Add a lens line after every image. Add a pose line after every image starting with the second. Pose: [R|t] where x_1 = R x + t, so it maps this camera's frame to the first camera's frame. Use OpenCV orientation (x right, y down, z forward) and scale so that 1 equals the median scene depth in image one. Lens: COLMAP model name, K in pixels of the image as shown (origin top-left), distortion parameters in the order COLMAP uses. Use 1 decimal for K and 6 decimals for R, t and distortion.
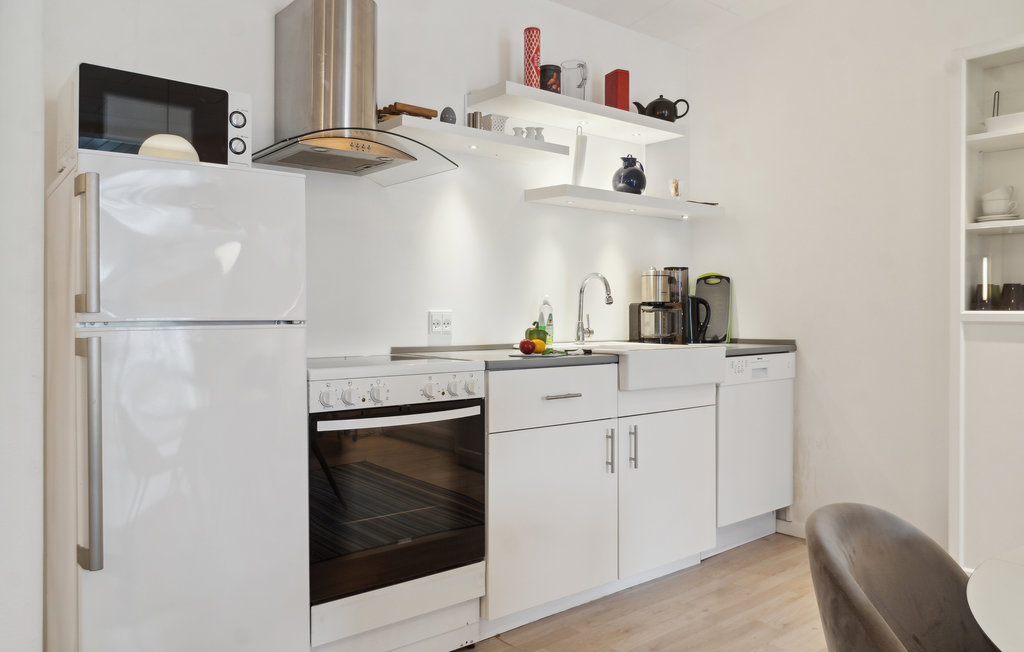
lens RADIAL K [[759.3, 0, 510.8], [0, 759.3, 314.1], [0, 0, 1]] dist [0.000059, 0.000855]
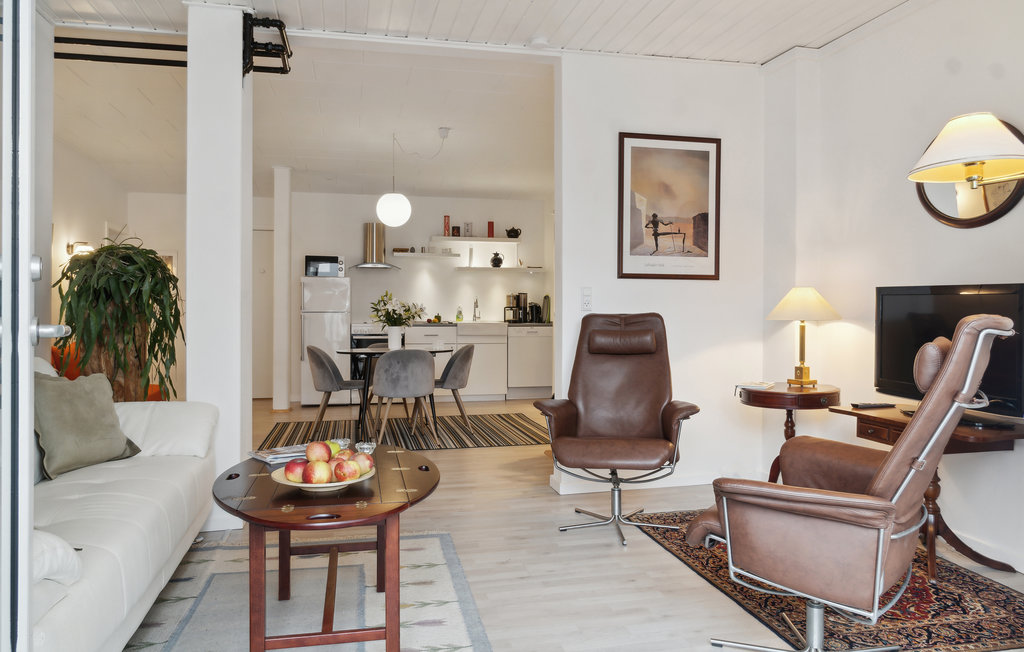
lens RADIAL K [[703.9, 0, 512.0], [0, 703.9, 326.0], [0, 0, 1]] dist [-0.030437, 0.000458]
pose [[0.892029, 0.008704, -0.451893, 1.404908], [-0.005862, 0.999953, 0.007690, 0.033057], [0.451939, -0.004210, 0.892039, -1.267081]]
